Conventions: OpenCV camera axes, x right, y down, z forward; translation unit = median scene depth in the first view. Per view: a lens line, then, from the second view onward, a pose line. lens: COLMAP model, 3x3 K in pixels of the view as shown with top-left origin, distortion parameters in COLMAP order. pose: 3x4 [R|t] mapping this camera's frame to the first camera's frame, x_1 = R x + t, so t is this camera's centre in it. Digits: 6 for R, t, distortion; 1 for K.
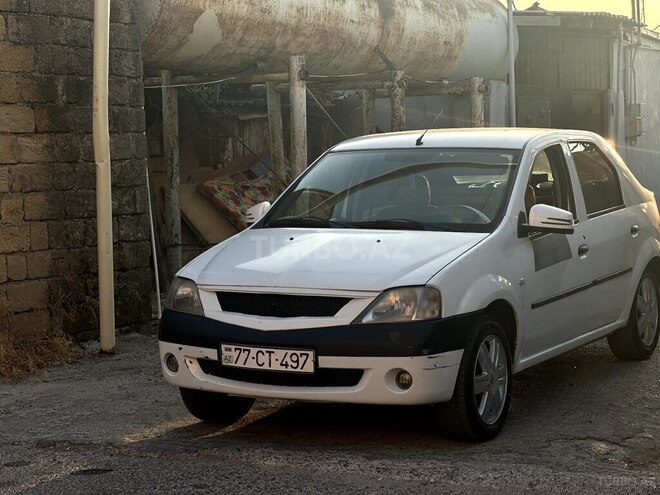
lens RADIAL K [[1505.6, 0, 330.2], [0, 1505.6, 247.3], [0, 0, 1]] dist [0.150404, 0.000000]
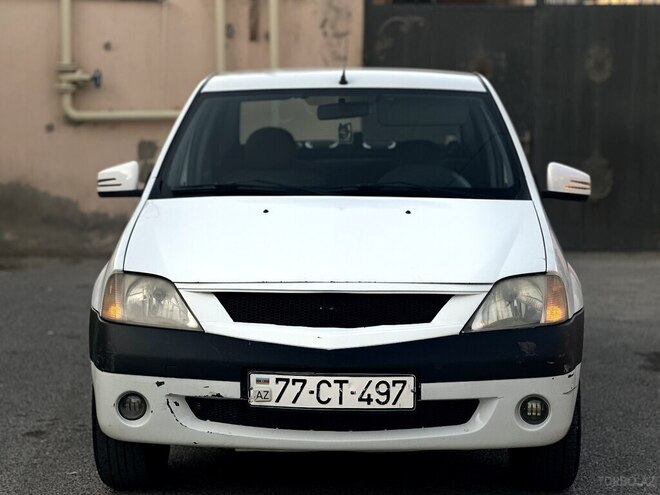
lens RADIAL K [[1505.6, 0, 330.1], [0, 1505.6, 249.3], [0, 0, 1]] dist [0.150404, 0.000000]
pose [[0.889077, -0.022324, 0.457214, -0.341774], [0.017877, 0.999741, 0.014050, 0.002616], [-0.457409, -0.004318, 0.889246, 0.417093]]
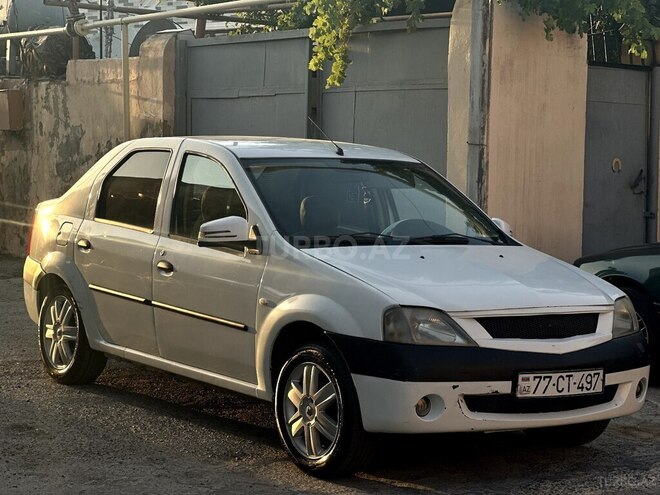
lens RADIAL K [[1505.6, 0, 331.0], [0, 1505.6, 247.9], [0, 0, 1]] dist [0.150404, 0.000000]
pose [[0.437367, -0.023465, 0.898977, -0.949030], [0.029145, 0.999504, 0.011910, -0.026009], [-0.898811, 0.020991, 0.437834, 0.715616]]
